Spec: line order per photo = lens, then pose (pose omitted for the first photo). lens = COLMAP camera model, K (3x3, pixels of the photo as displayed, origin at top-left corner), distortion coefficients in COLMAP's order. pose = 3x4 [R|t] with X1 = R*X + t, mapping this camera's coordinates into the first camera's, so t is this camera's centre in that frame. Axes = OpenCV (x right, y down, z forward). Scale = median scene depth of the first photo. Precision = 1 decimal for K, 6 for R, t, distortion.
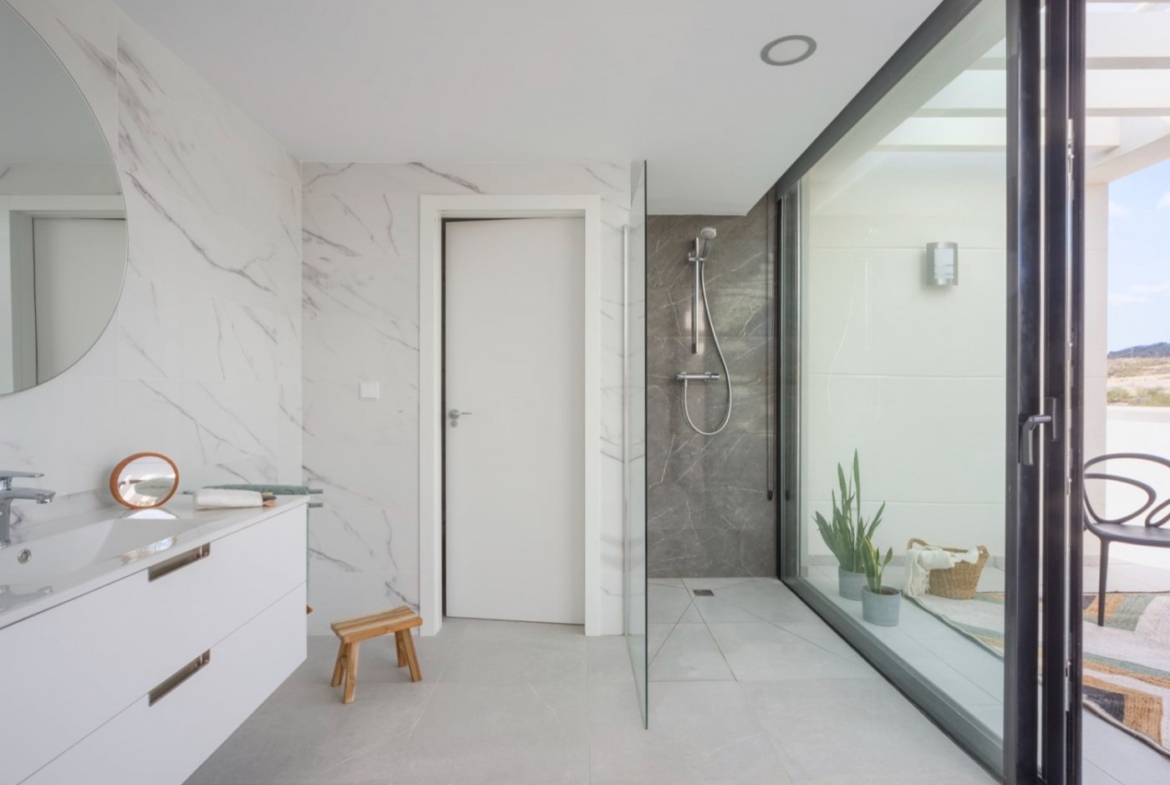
lens RADIAL K [[596.1, 0, 587.6], [0, 596.1, 401.5], [0, 0, 1]] dist [-0.001908, 0.001088]
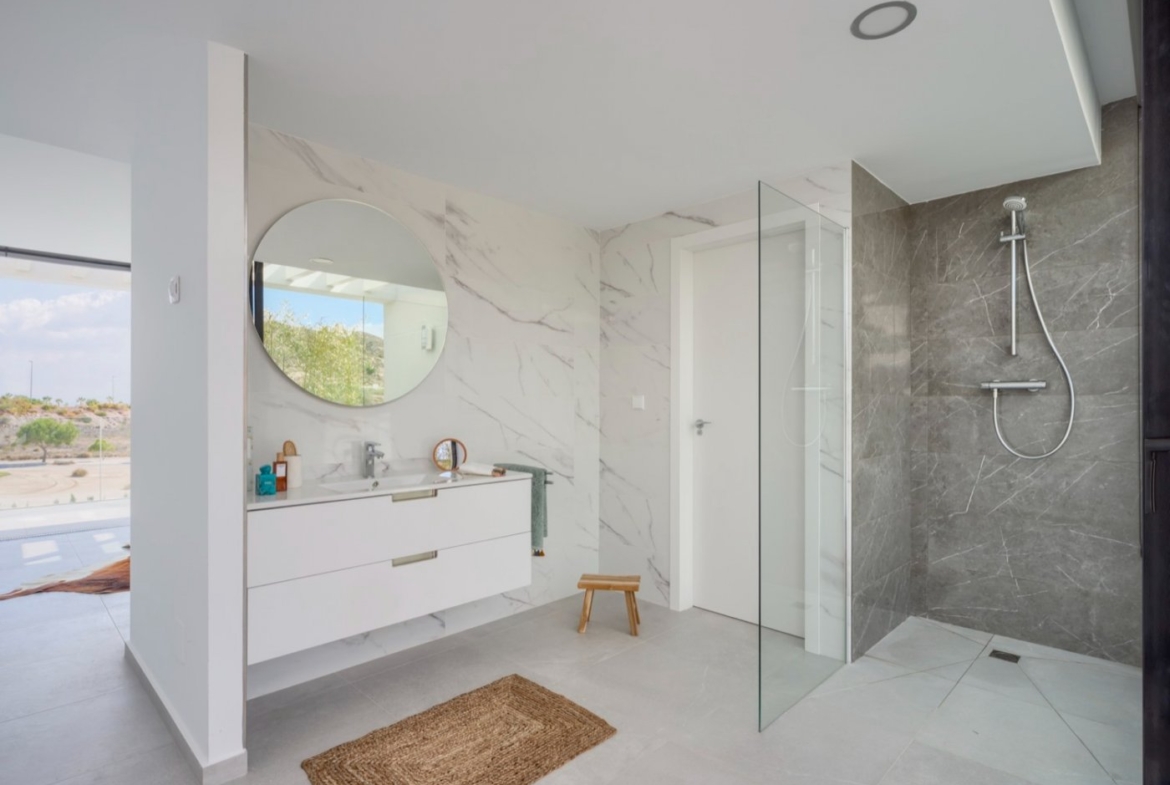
lens RADIAL K [[596.1, 0, 578.8], [0, 596.1, 409.2], [0, 0, 1]] dist [-0.001908, 0.001088]
pose [[0.696448, 0.007808, -0.717564, 0.389030], [-0.013255, 0.999910, -0.001984, 0.000007], [0.717485, 0.010893, 0.696489, 0.033332]]
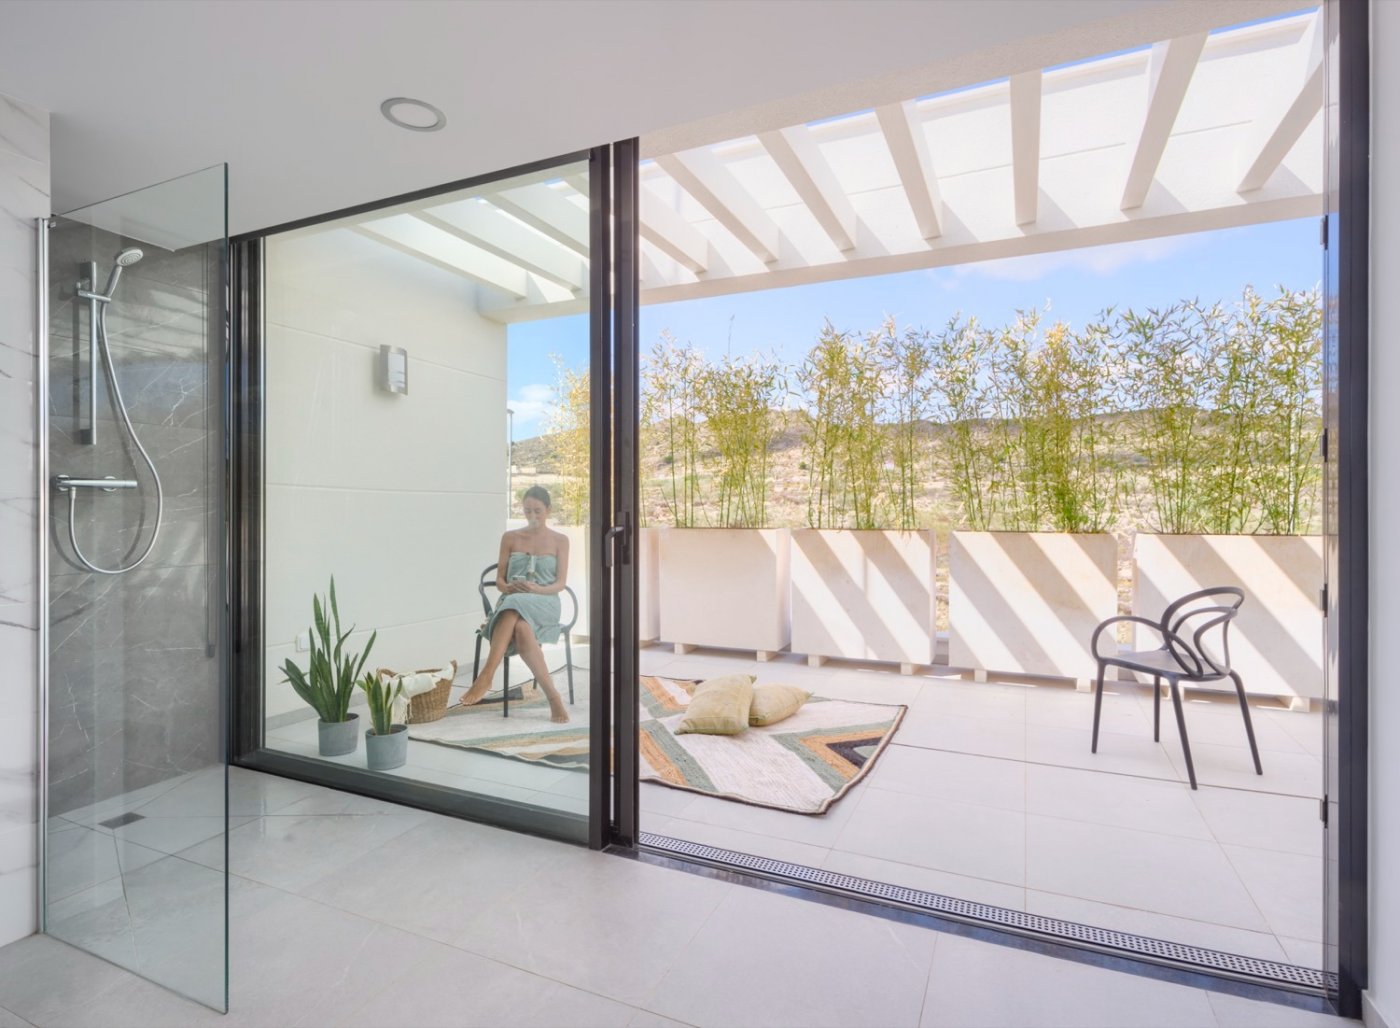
lens RADIAL K [[714.4, 0, 700.6], [0, 714.4, 508.8], [0, 0, 1]] dist [0.006171, 0.000203]
pose [[0.421035, -0.001793, 0.907042, -0.258737], [0.012247, 0.999918, -0.003708, -0.003675], [-0.906961, 0.012670, 0.421023, 0.112610]]
